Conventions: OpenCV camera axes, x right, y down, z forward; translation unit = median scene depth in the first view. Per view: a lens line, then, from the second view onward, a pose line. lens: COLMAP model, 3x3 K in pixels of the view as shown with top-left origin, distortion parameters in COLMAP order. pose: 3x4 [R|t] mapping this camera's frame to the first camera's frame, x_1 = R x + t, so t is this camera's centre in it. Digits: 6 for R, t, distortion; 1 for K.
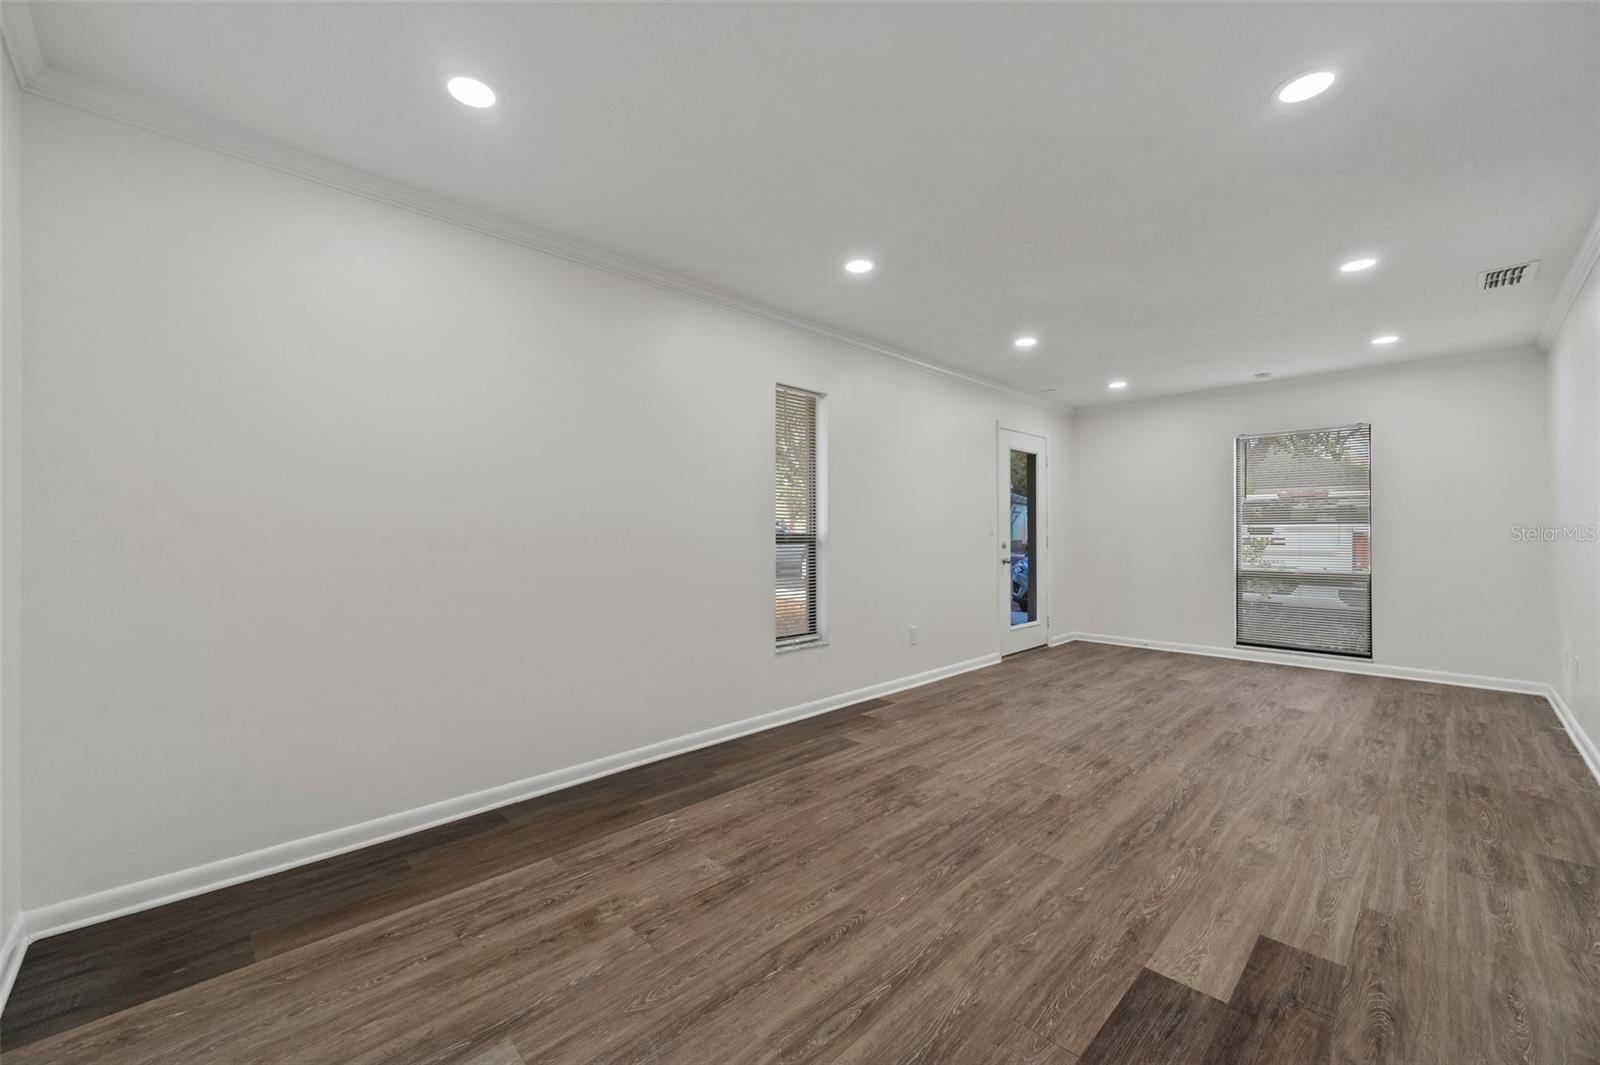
lens RADIAL K [[633.9, 0, 806.6], [0, 633.9, 521.5], [0, 0, 1]] dist [-0.001293, 0.000106]
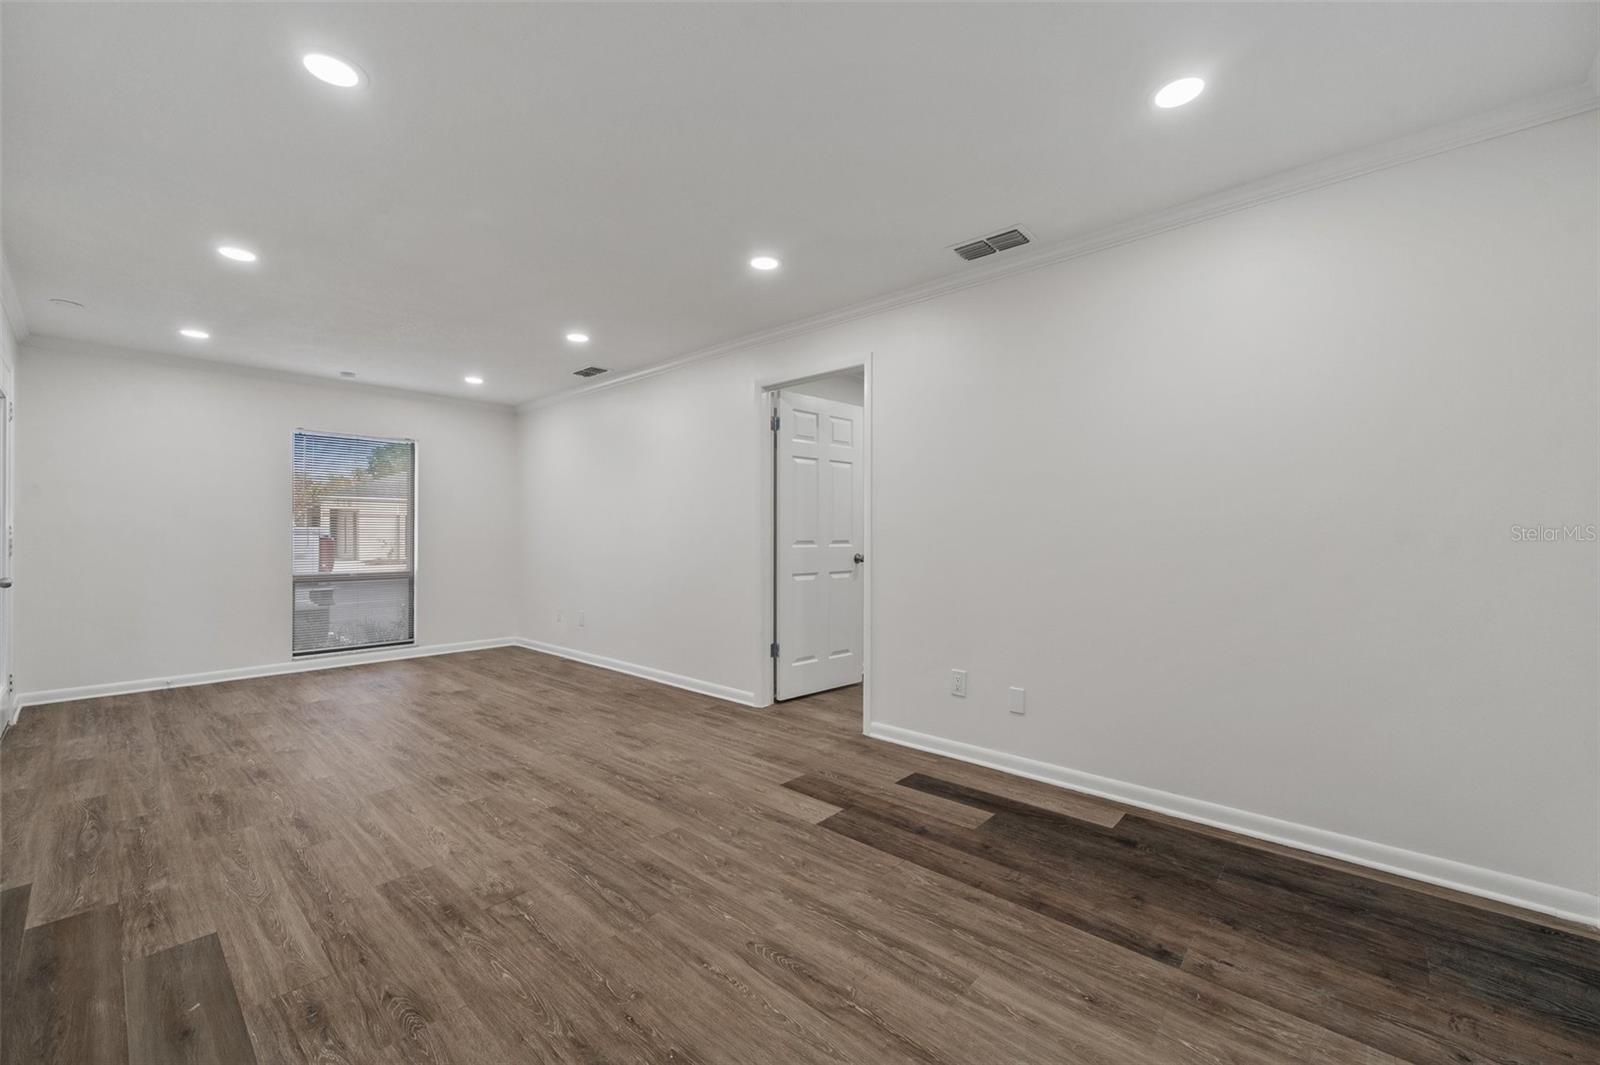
lens RADIAL K [[633.9, 0, 792.5], [0, 633.9, 550.4], [0, 0, 1]] dist [-0.001293, 0.000106]
pose [[-0.054960, -0.021471, 0.998258, -0.567098], [-0.019581, 0.999600, 0.020422, 0.013951], [-0.998297, -0.018425, -0.055359, 0.684890]]
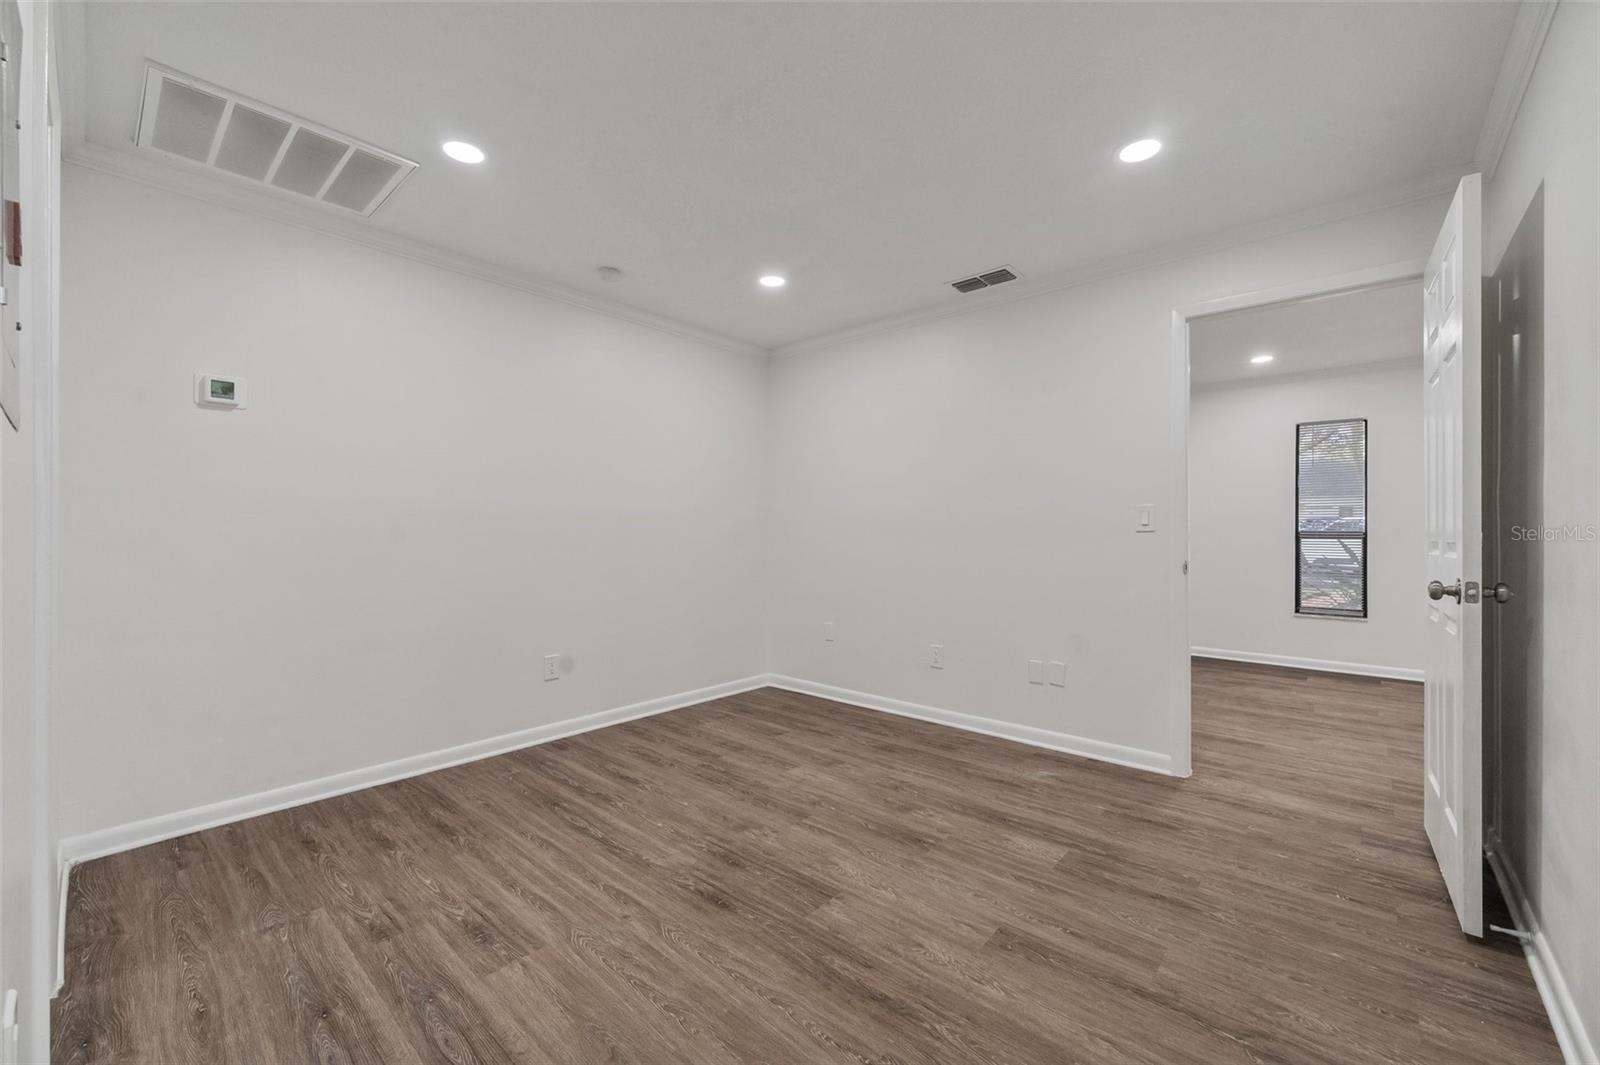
lens RADIAL K [[633.9, 0, 802.7], [0, 633.9, 538.0], [0, 0, 1]] dist [-0.001293, 0.000106]
pose [[0.075362, 0.007050, -0.997131, 1.749355], [0.012609, 0.999888, 0.008022, 0.002506], [0.997077, -0.013178, 0.075264, -0.279054]]
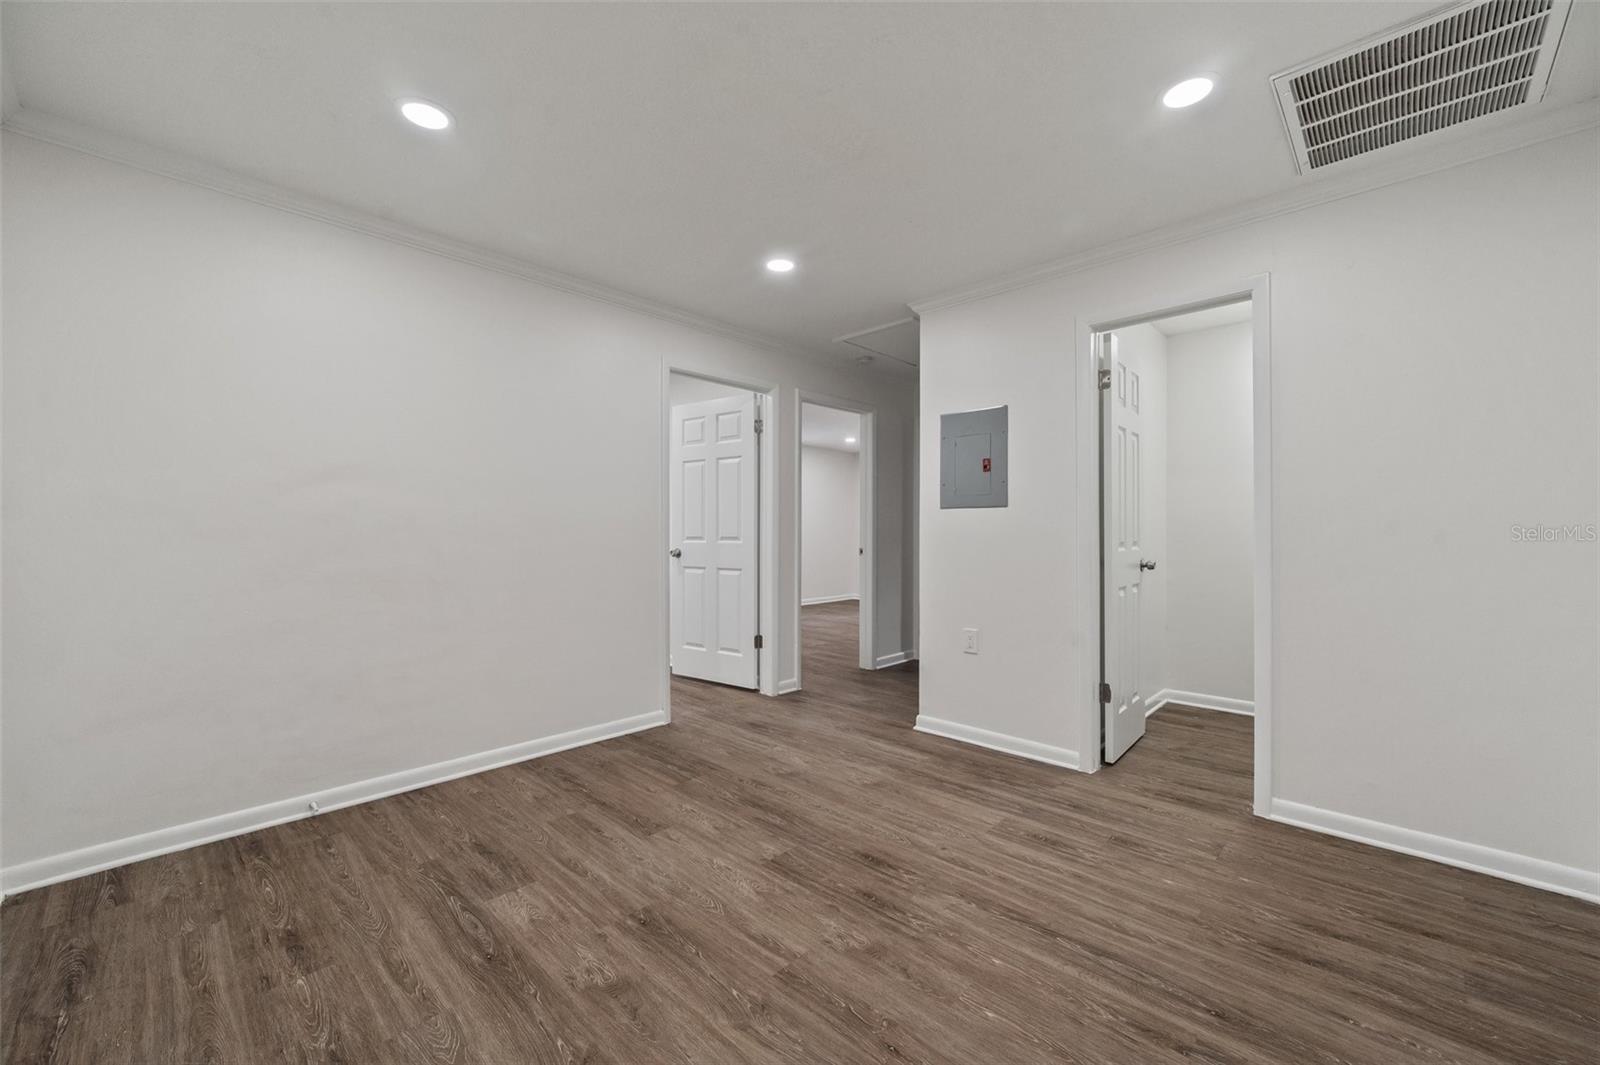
lens RADIAL K [[633.9, 0, 790.3], [0, 633.9, 531.0], [0, 0, 1]] dist [-0.001293, 0.000106]
pose [[-0.016086, -0.002571, 0.999867, 0.272333], [-0.012535, 0.999919, 0.002369, -0.003073], [-0.999792, -0.012496, -0.016117, -0.205384]]
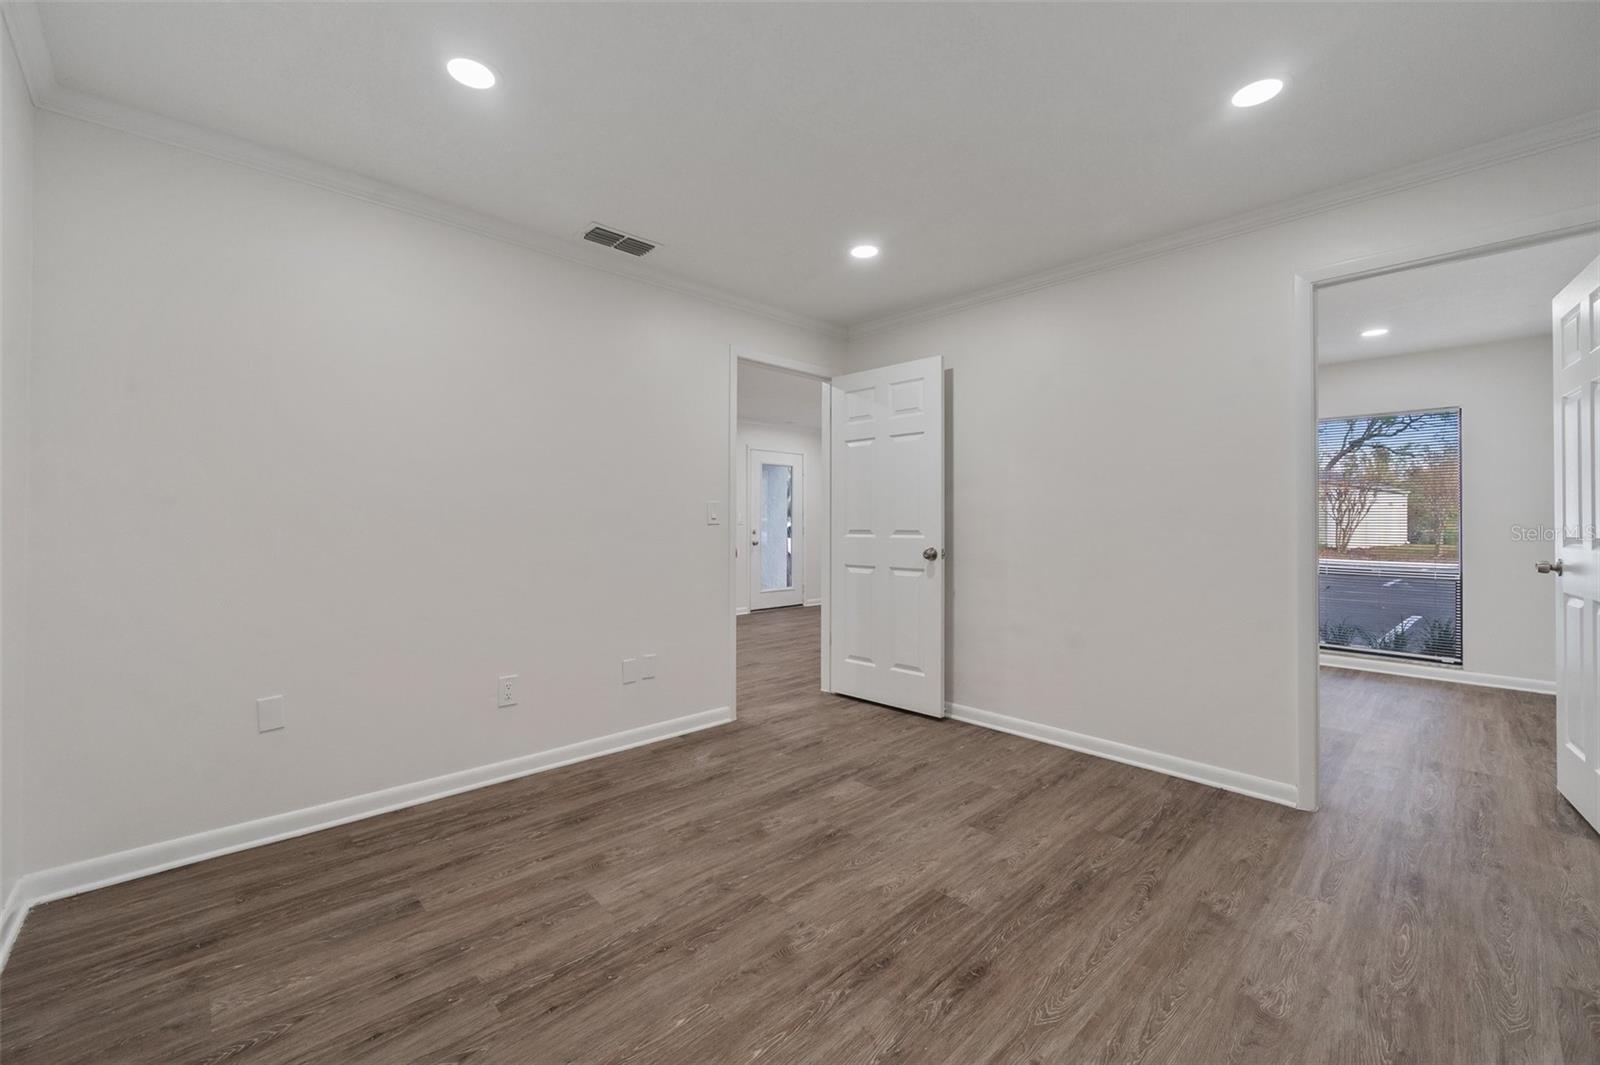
lens RADIAL K [[633.9, 0, 791.5], [0, 633.9, 527.2], [0, 0, 1]] dist [-0.001293, 0.000106]
pose [[0.999562, 0.000308, -0.029597, 0.906802], [0.000254, 0.999820, 0.018979, -0.012606], [0.029597, -0.018978, 0.999382, -0.894550]]
